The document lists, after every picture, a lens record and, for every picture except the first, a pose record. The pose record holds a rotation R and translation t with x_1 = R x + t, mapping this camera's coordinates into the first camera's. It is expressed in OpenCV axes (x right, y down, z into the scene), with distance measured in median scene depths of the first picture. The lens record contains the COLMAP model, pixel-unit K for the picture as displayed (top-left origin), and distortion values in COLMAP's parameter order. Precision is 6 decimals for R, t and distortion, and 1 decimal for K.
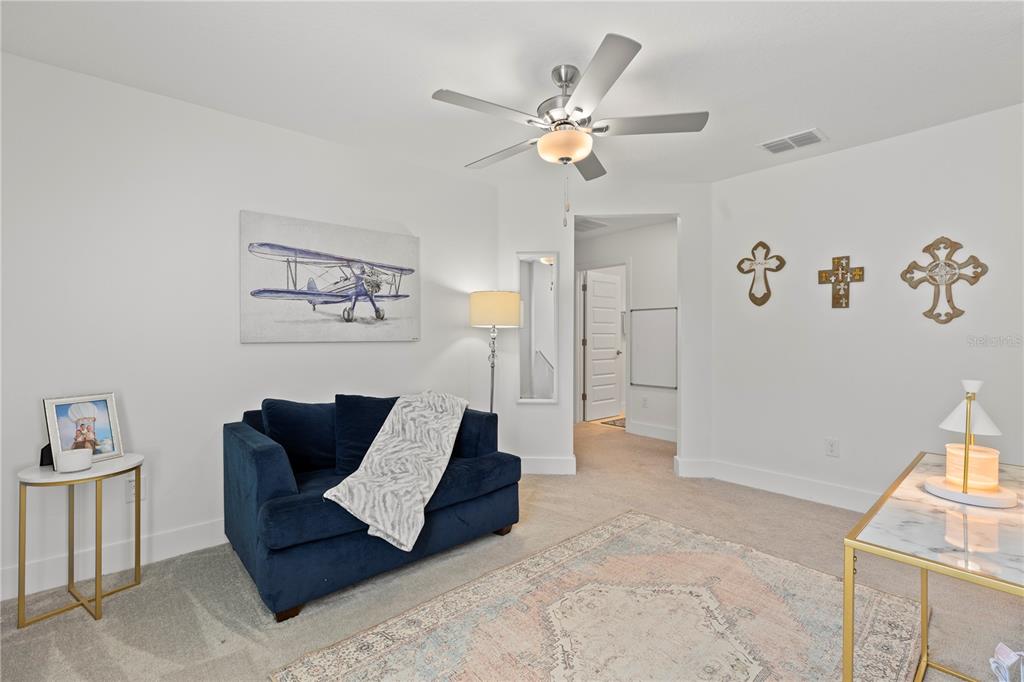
lens RADIAL K [[461.9, 0, 508.2], [0, 461.9, 337.1], [0, 0, 1]] dist [0.002354, 0.000381]
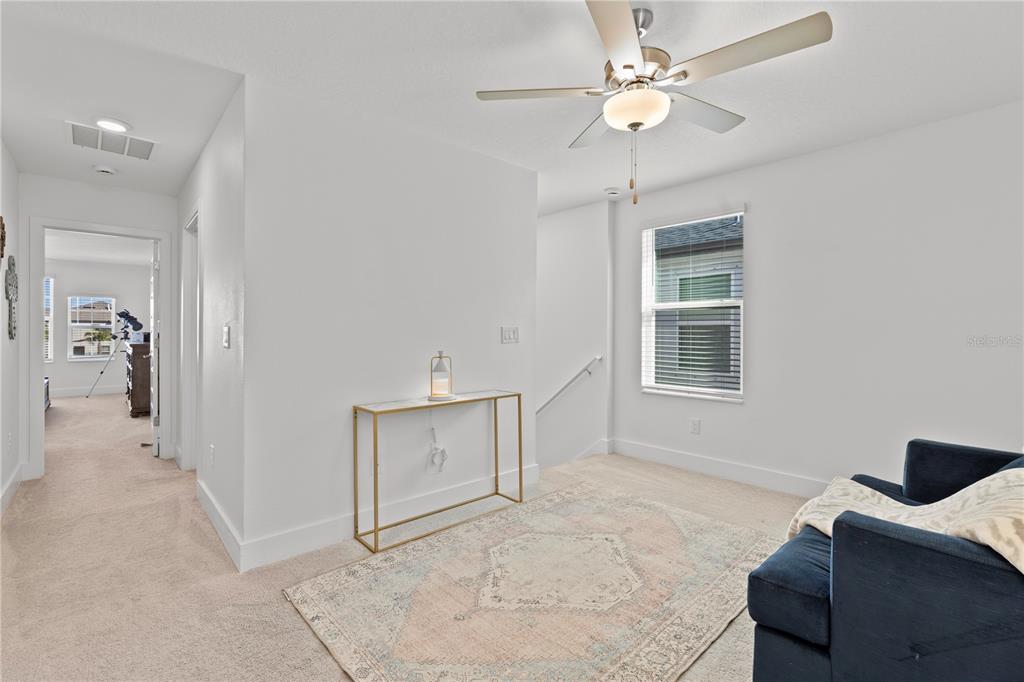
lens RADIAL K [[461.9, 0, 508.2], [0, 461.9, 337.1], [0, 0, 1]] dist [0.002354, 0.000381]
pose [[-0.999972, 0.000547, -0.007514, 0.399690], [0.000434, 0.999886, 0.015062, -0.009113], [0.007521, 0.015059, -0.999858, 2.029371]]
